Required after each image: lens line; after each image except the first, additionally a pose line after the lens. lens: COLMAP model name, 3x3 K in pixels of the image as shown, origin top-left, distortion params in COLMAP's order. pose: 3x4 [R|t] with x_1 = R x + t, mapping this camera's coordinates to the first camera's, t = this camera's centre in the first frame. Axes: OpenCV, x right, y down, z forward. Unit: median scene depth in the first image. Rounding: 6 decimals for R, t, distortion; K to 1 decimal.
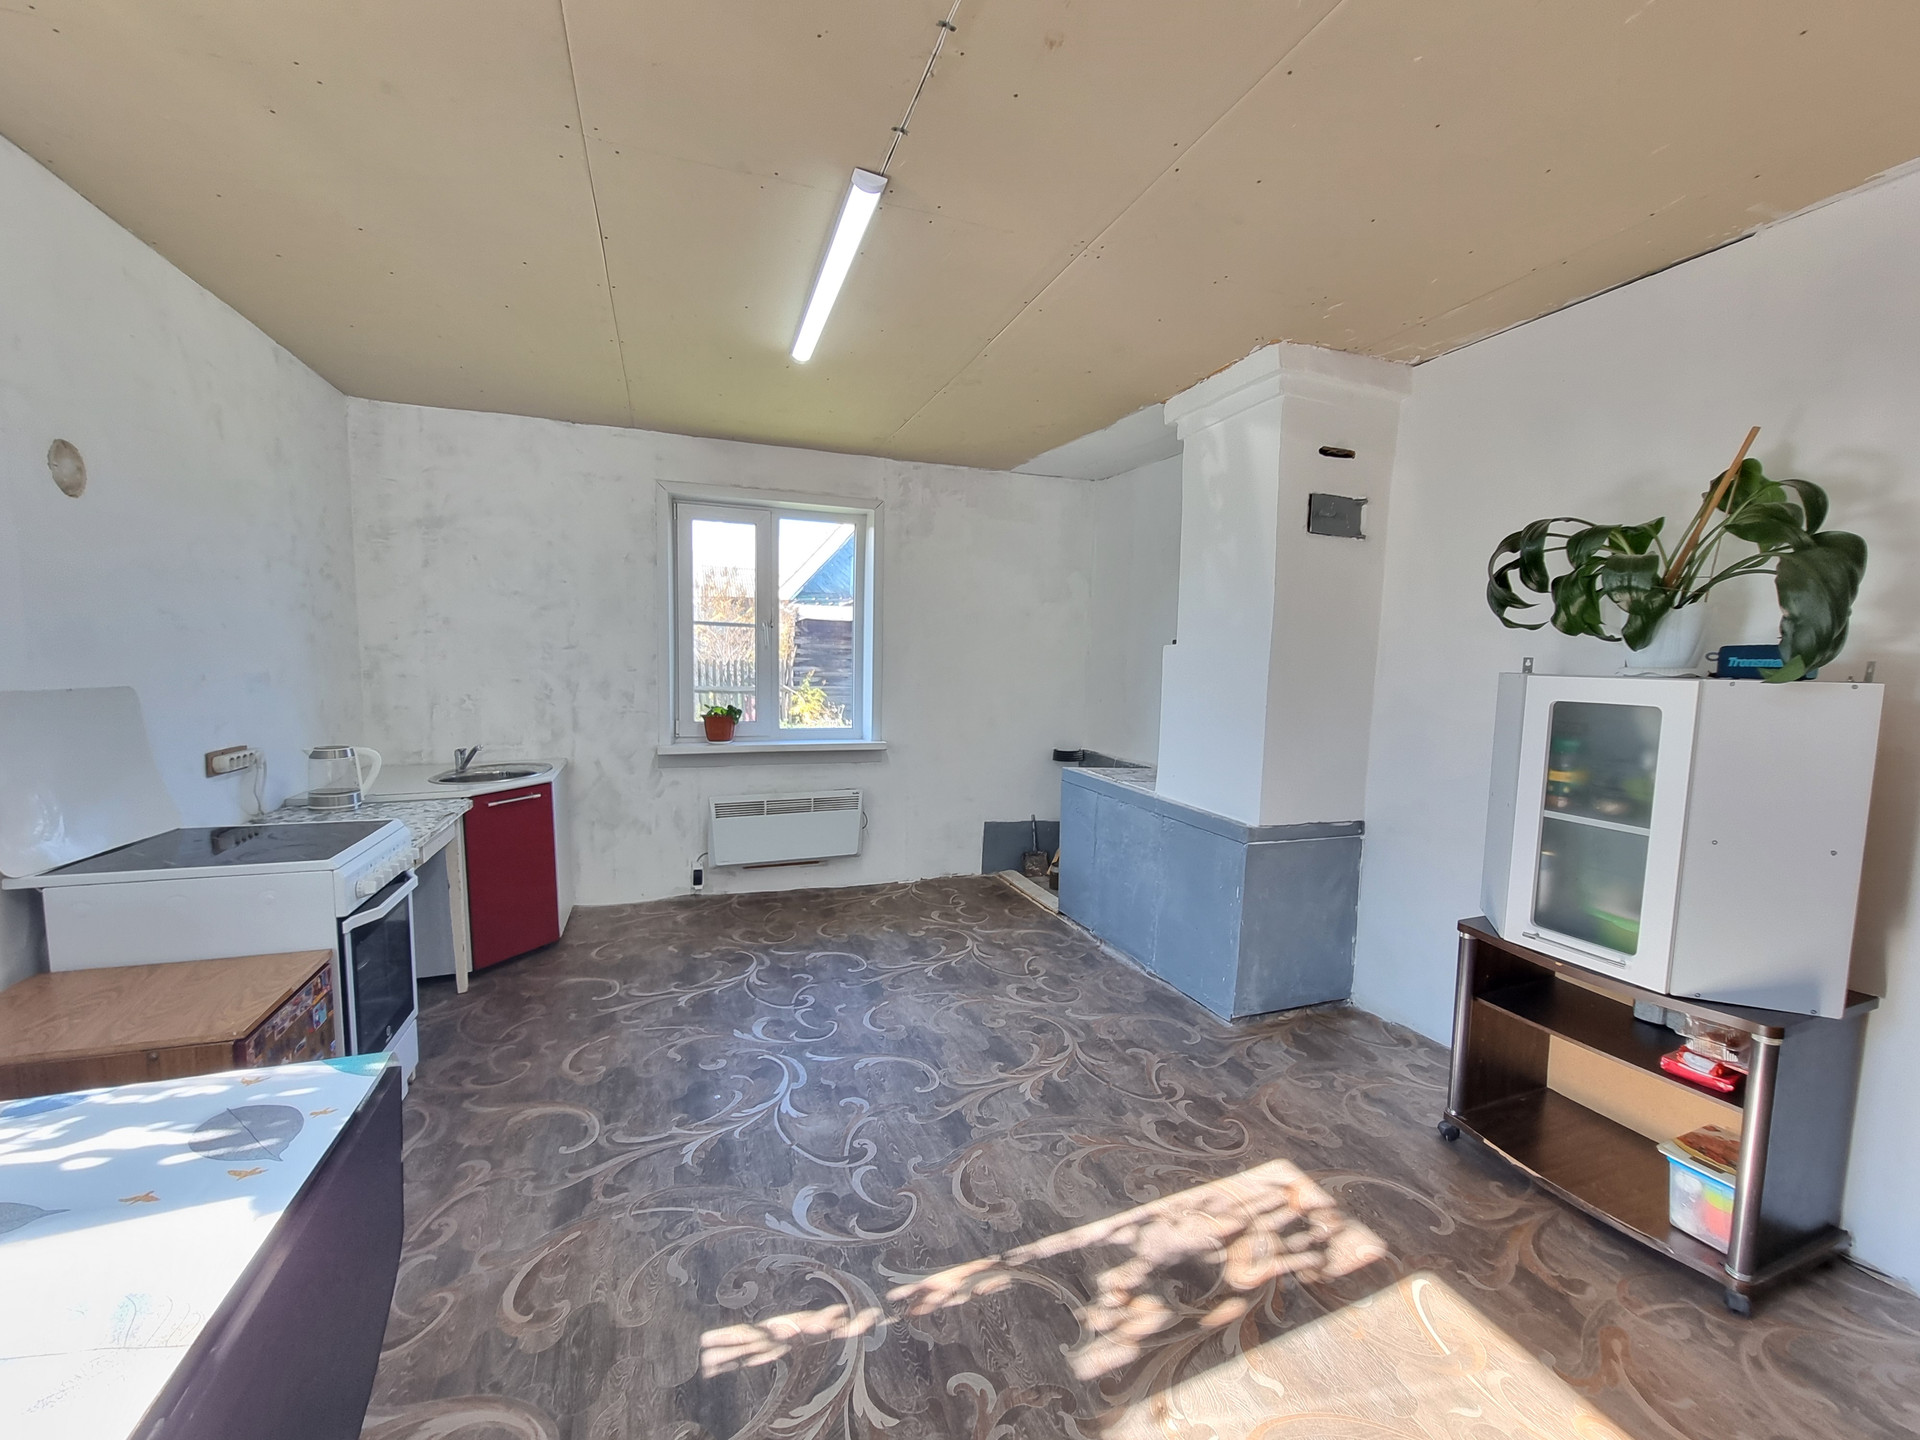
lens RADIAL K [[796.9, 0, 967.2], [0, 796.9, 731.5], [0, 0, 1]] dist [-0.007651, 0.000558]
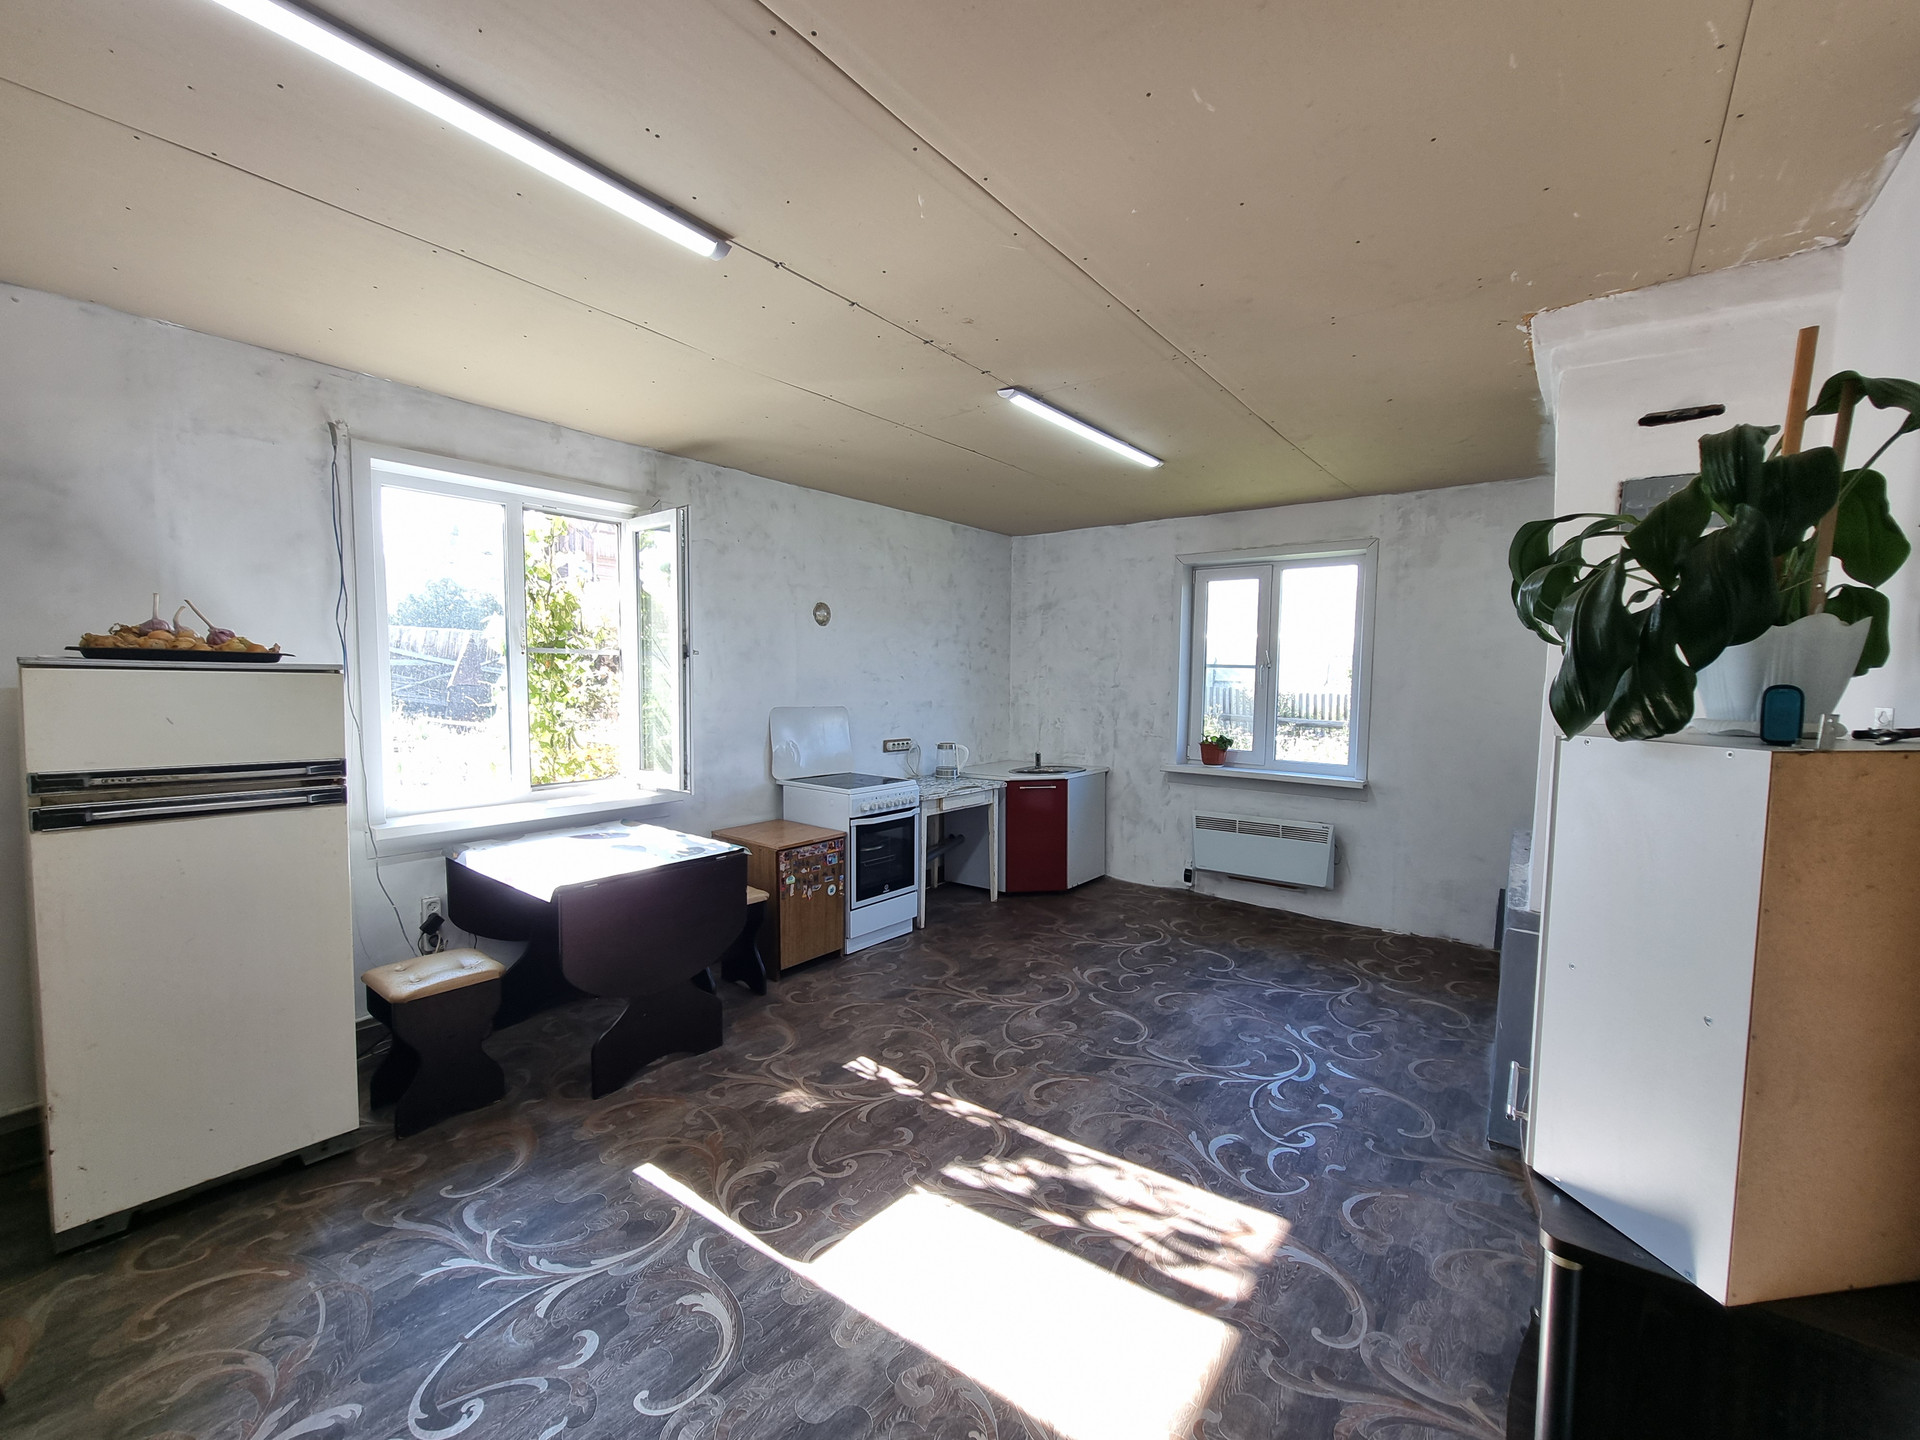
lens RADIAL K [[796.9, 0, 967.2], [0, 796.9, 731.5], [0, 0, 1]] dist [-0.007651, 0.000558]
pose [[0.516658, 0.043917, -0.855065, 0.608593], [-0.082572, 0.996584, 0.001293, -0.010519], [0.852201, 0.069937, 0.518520, 0.083857]]
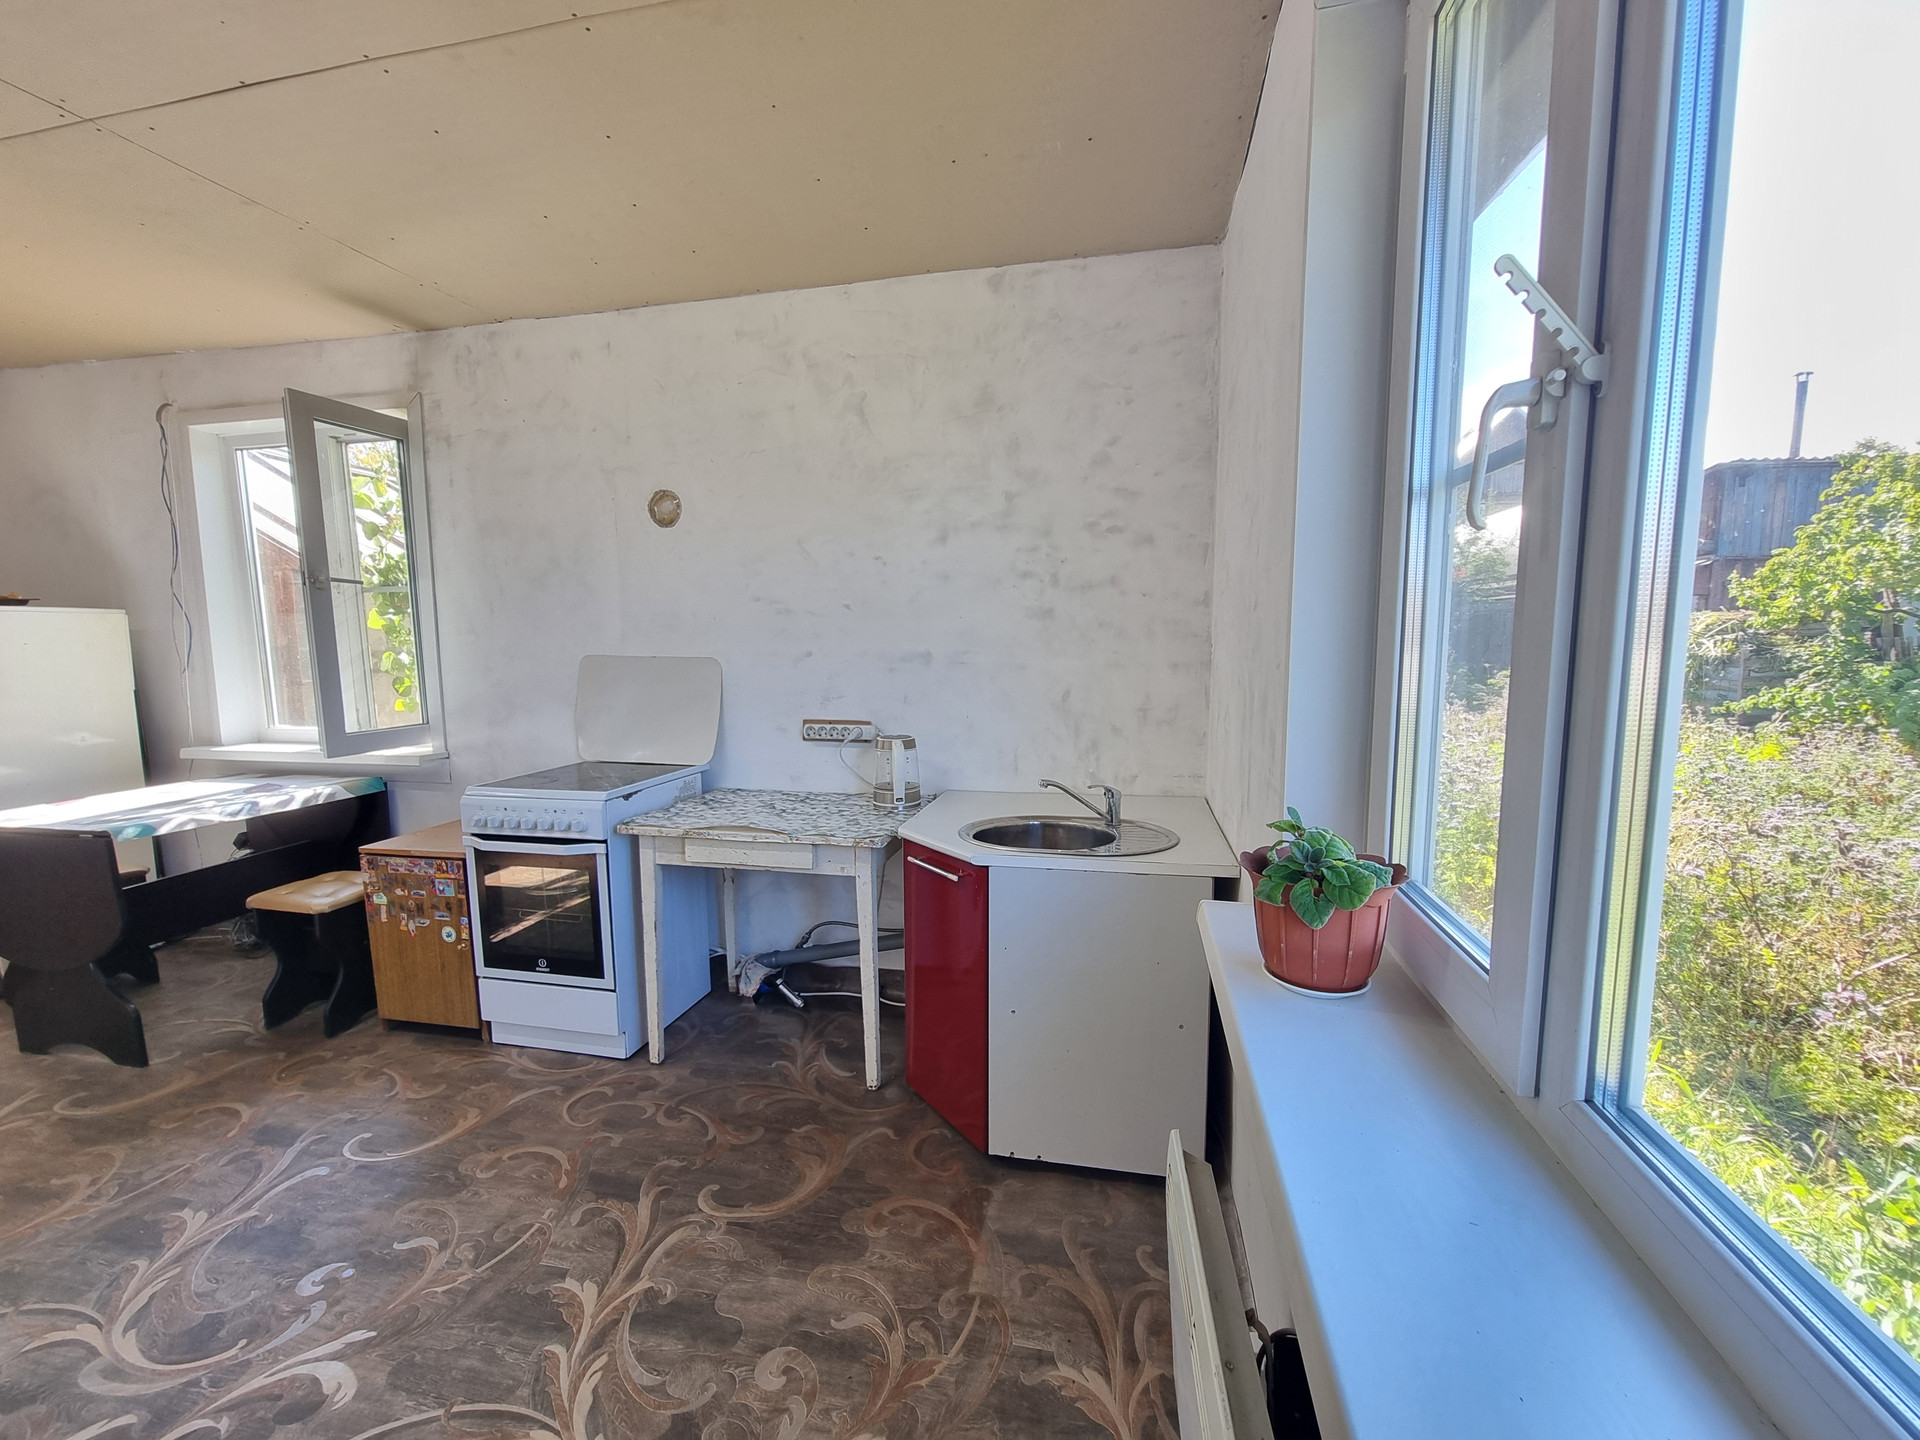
lens RADIAL K [[793.9, 0, 957.6], [0, 793.9, 737.1], [0, 0, 1]] dist [-0.000543, 0.000264]
pose [[-0.539011, 0.079691, -0.838520, -0.075211], [-0.088584, 0.984630, 0.150520, -0.096688], [0.837627, 0.155411, -0.523667, 1.226824]]
